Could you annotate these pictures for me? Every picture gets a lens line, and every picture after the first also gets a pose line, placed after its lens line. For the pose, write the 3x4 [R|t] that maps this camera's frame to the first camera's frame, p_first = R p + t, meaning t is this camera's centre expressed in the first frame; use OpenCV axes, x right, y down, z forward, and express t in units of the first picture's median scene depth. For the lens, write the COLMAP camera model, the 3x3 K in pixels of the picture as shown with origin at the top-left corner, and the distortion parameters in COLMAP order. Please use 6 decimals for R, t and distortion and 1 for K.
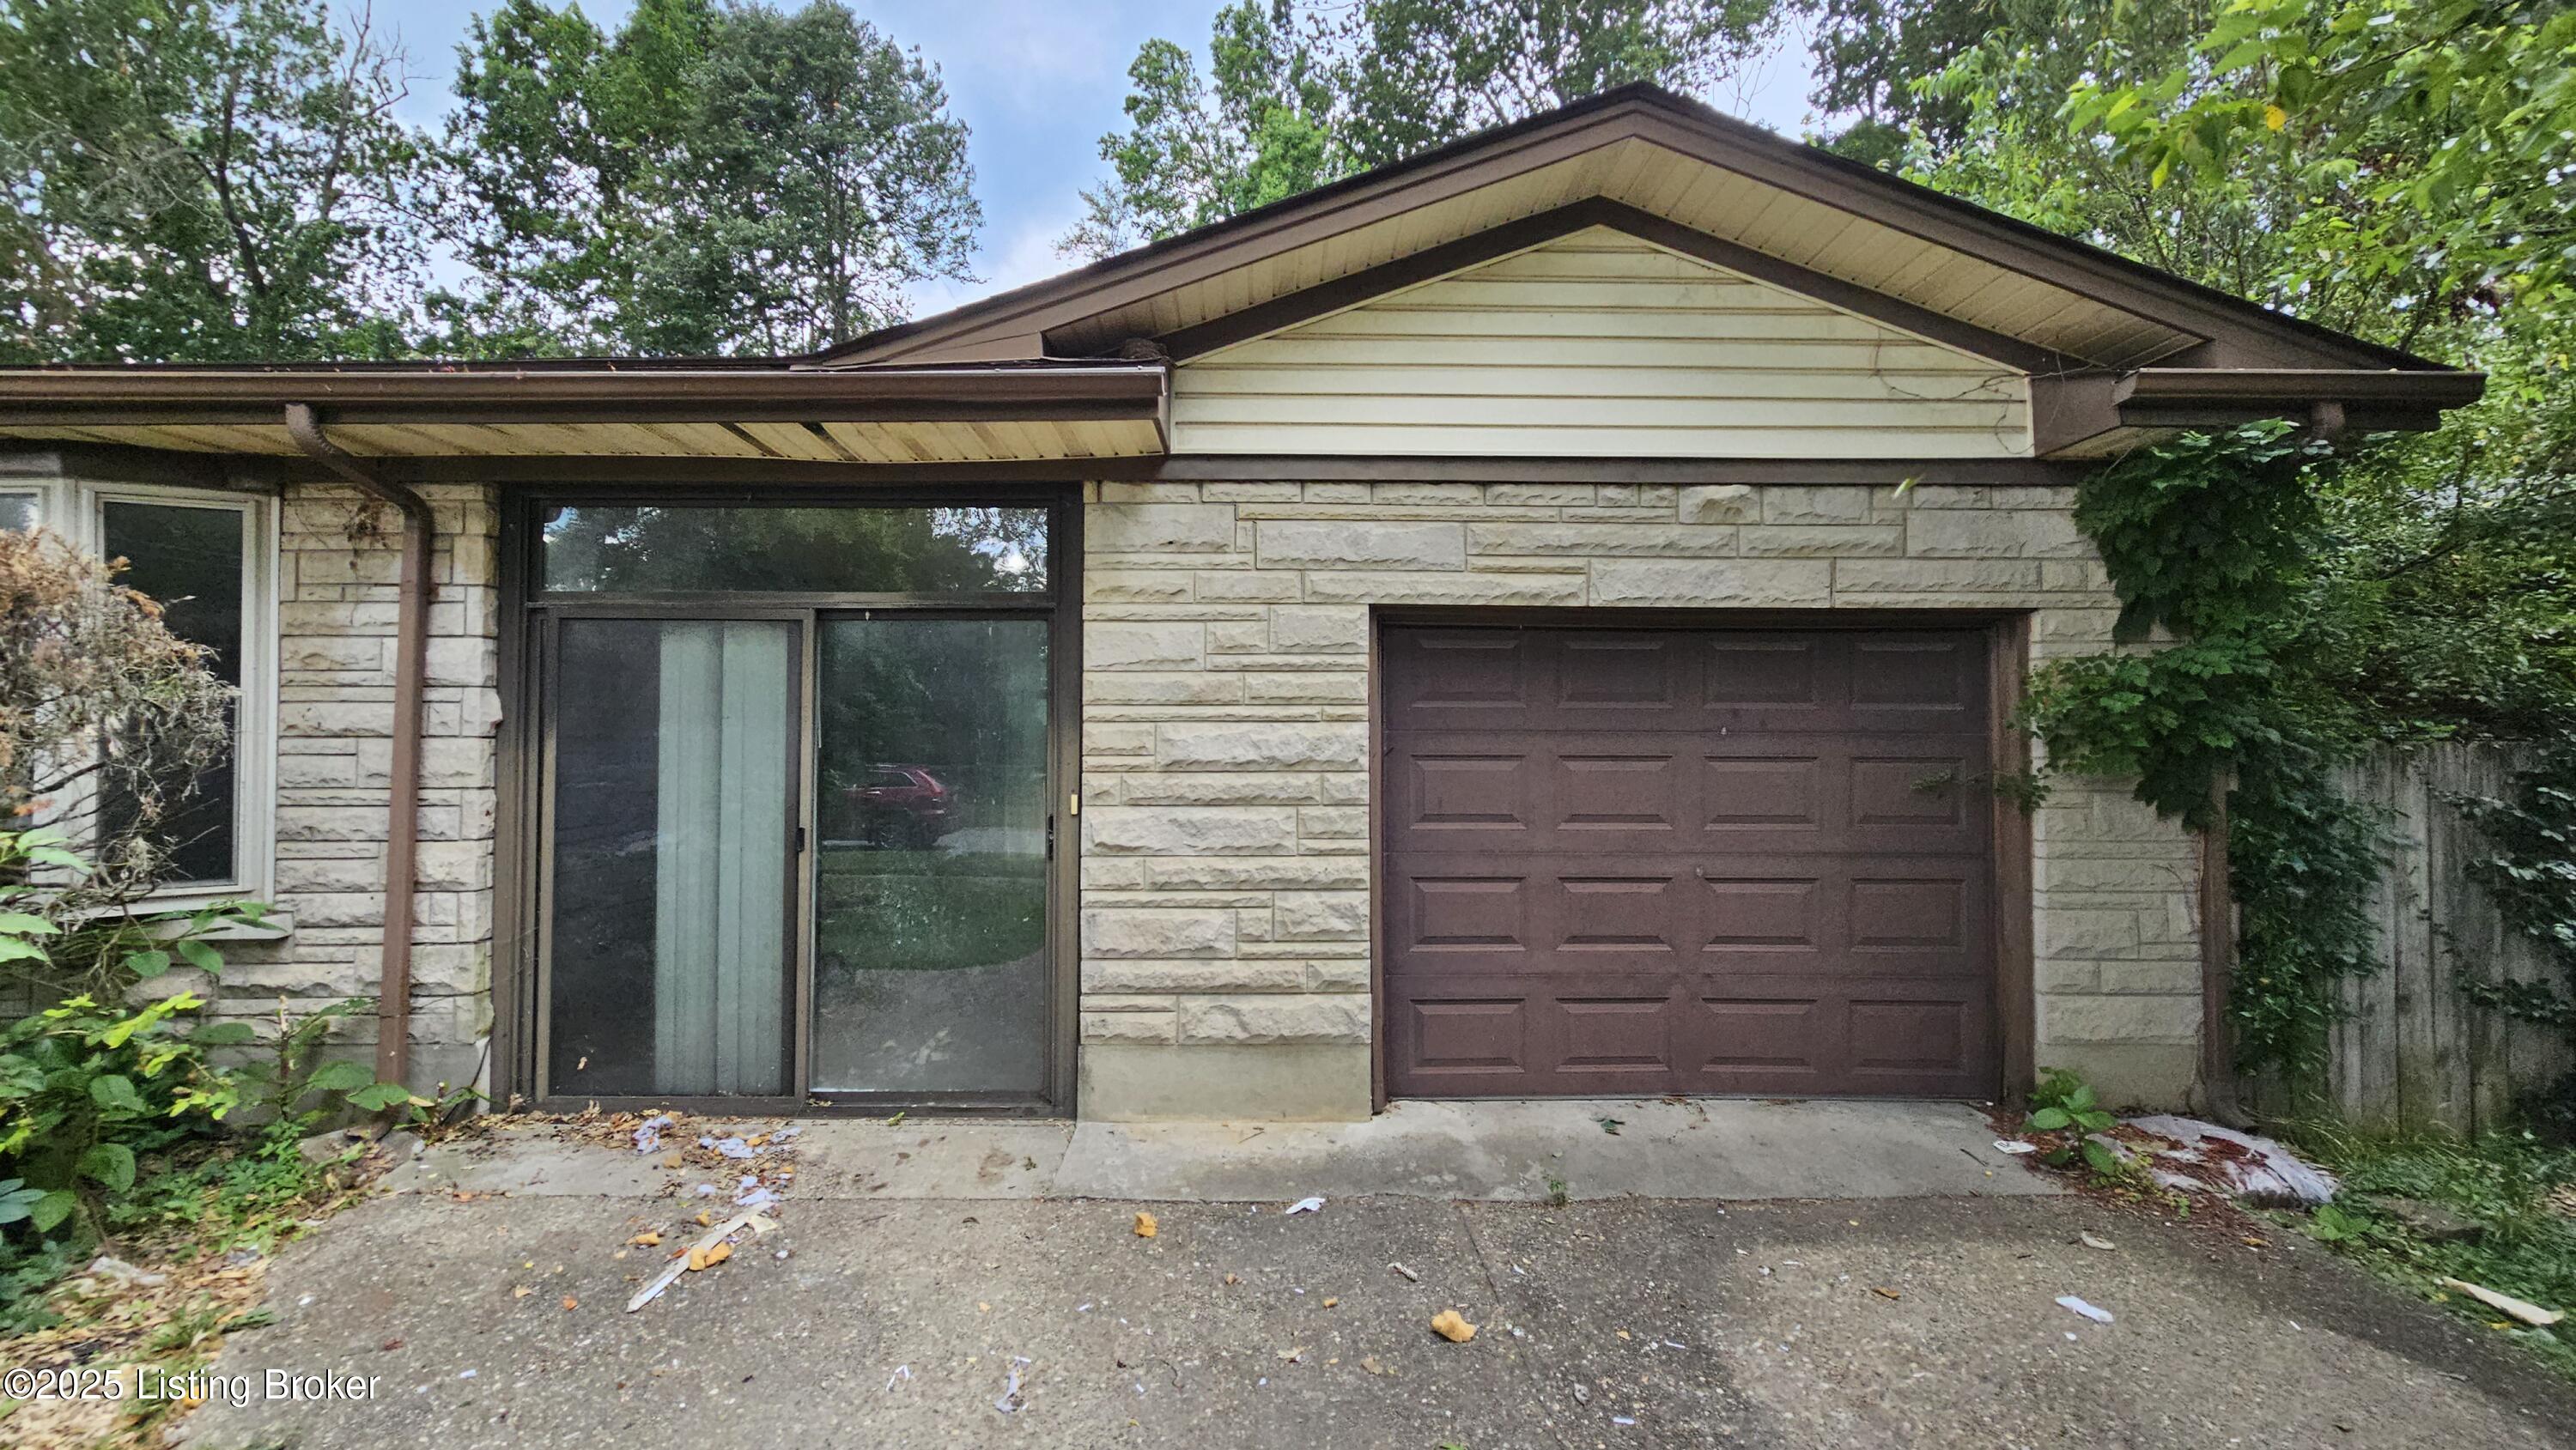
lens RADIAL K [[1067.5, 0, 1299.0], [0, 1067.5, 727.6], [0, 0, 1]] dist [0.000082, 0.000228]
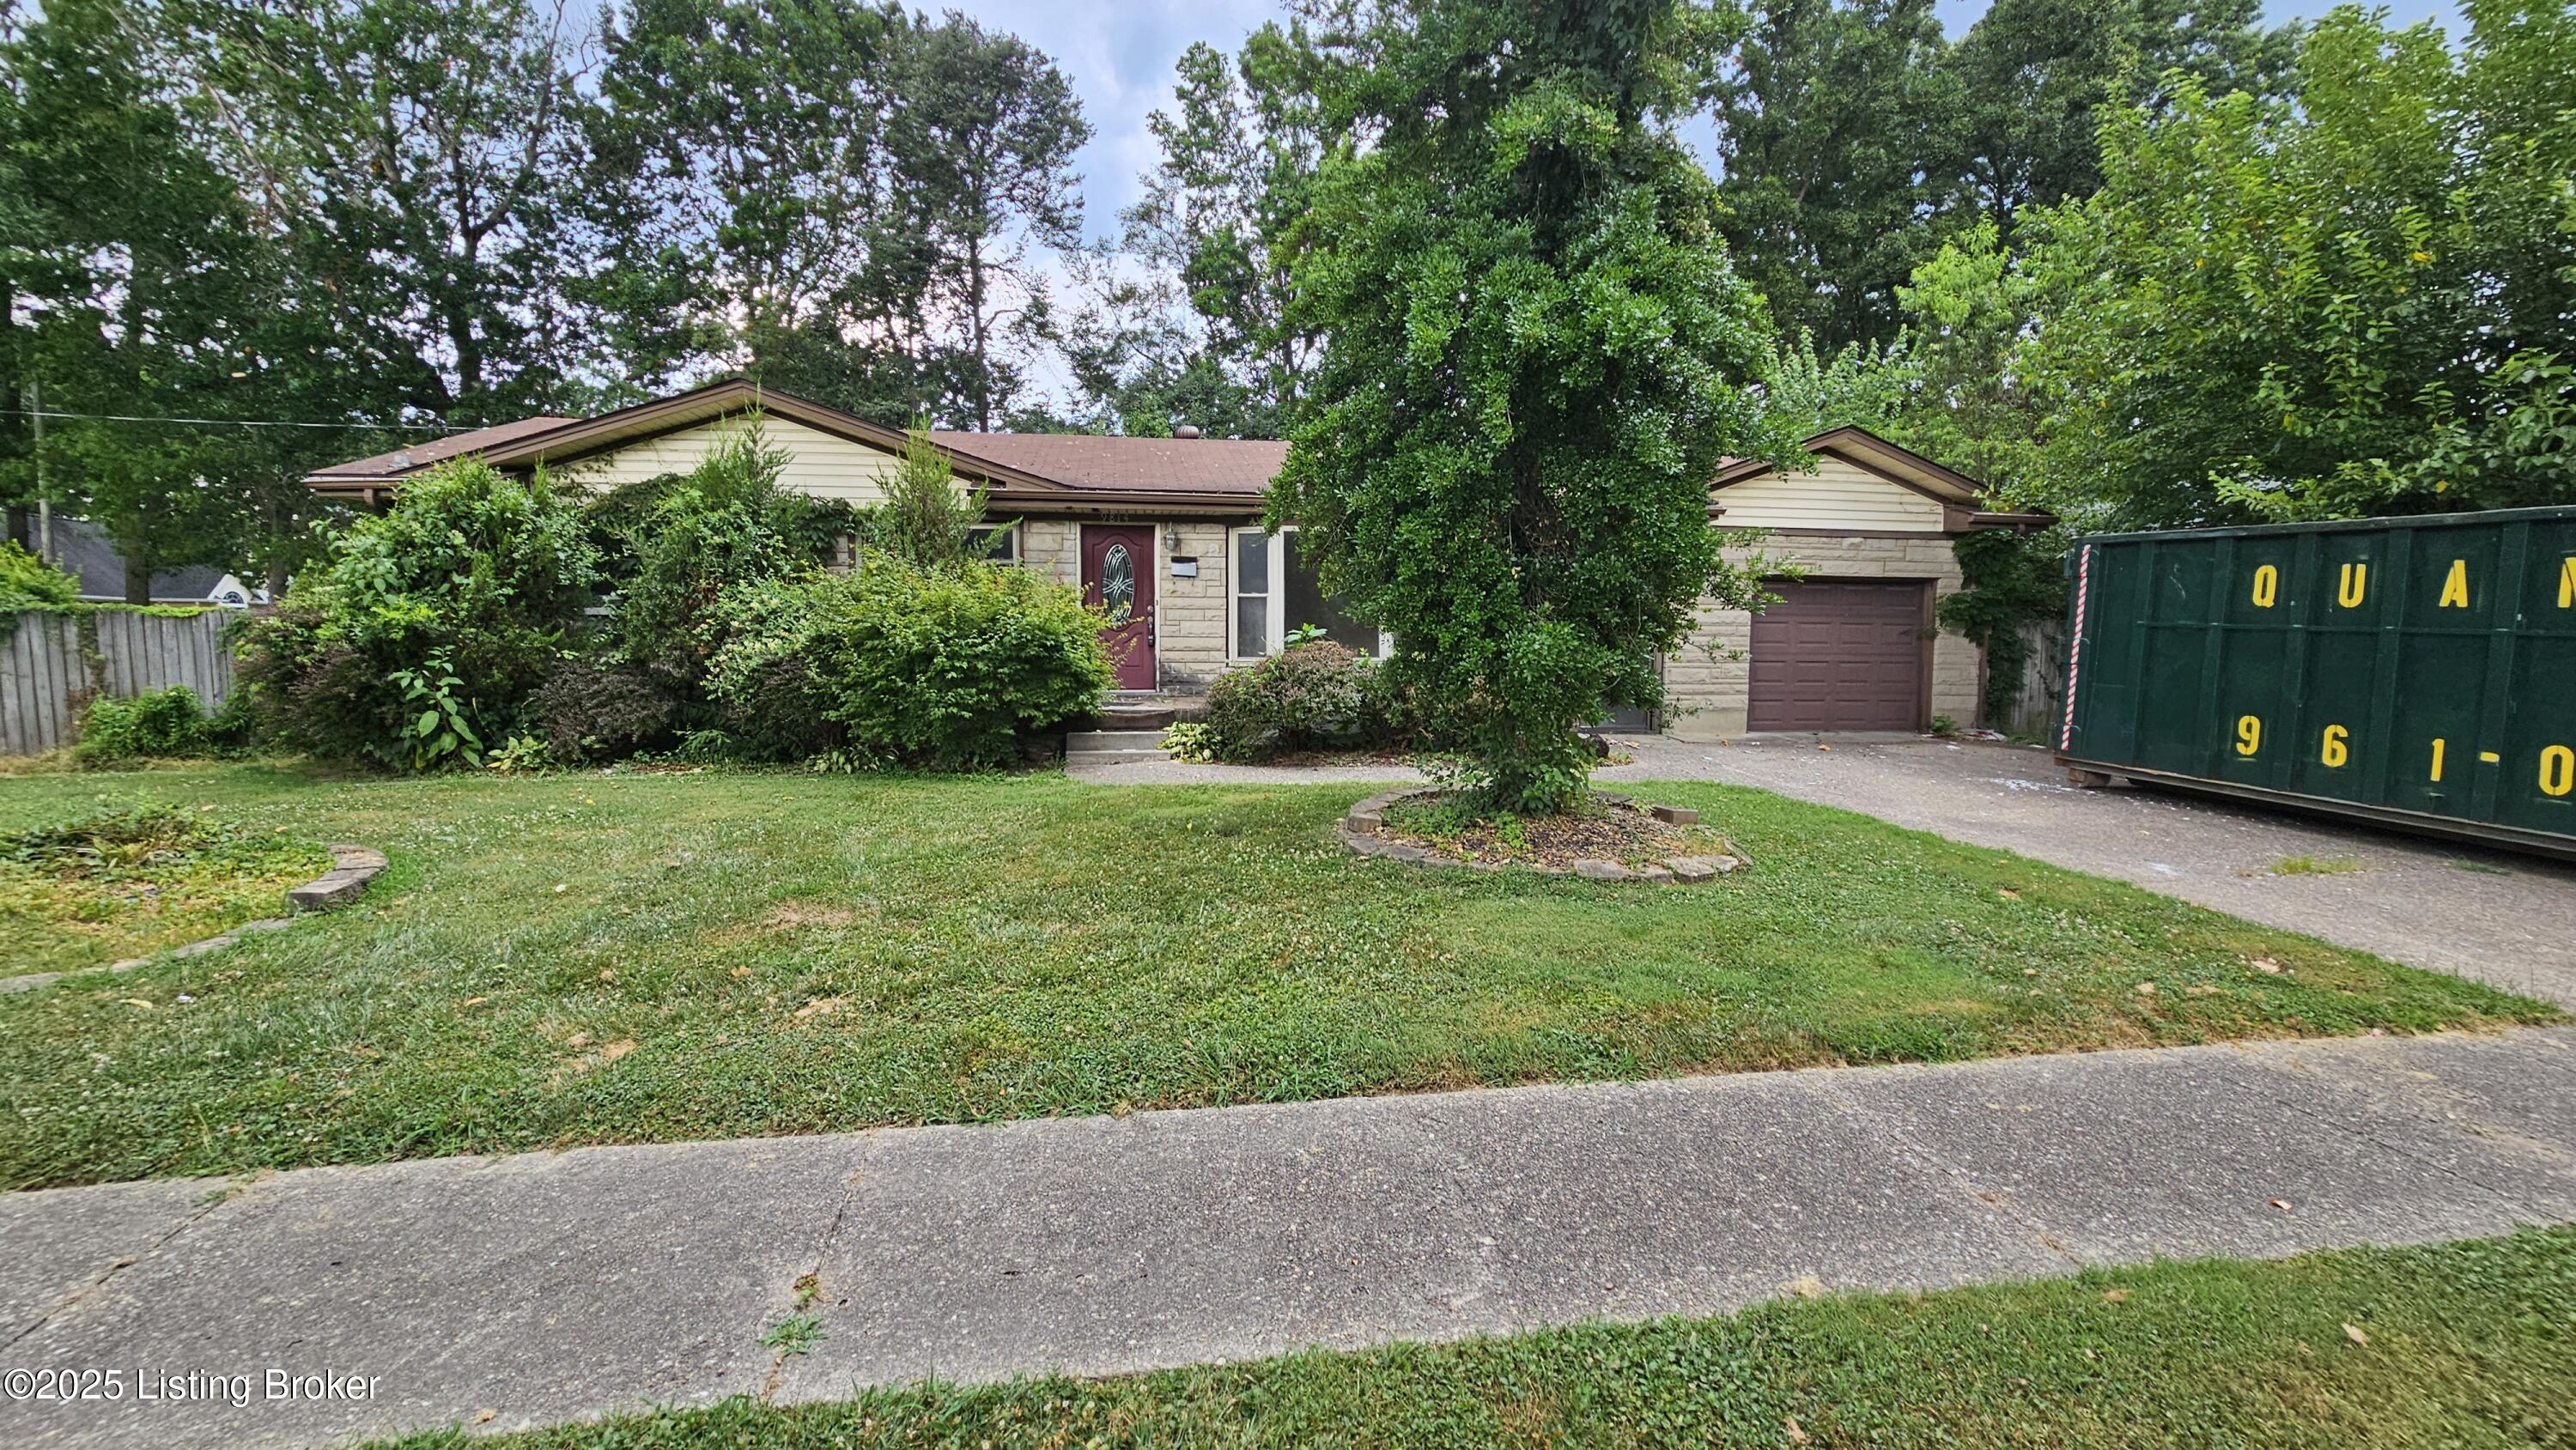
lens RADIAL K [[1067.5, 0, 1280.5], [0, 1067.5, 715.2], [0, 0, 1]] dist [0.000082, 0.000228]
pose [[0.988548, -0.004598, 0.150839, -1.802782], [-0.008208, 0.996418, 0.084168, 0.050095], [-0.150686, -0.084442, 0.984969, -1.951547]]
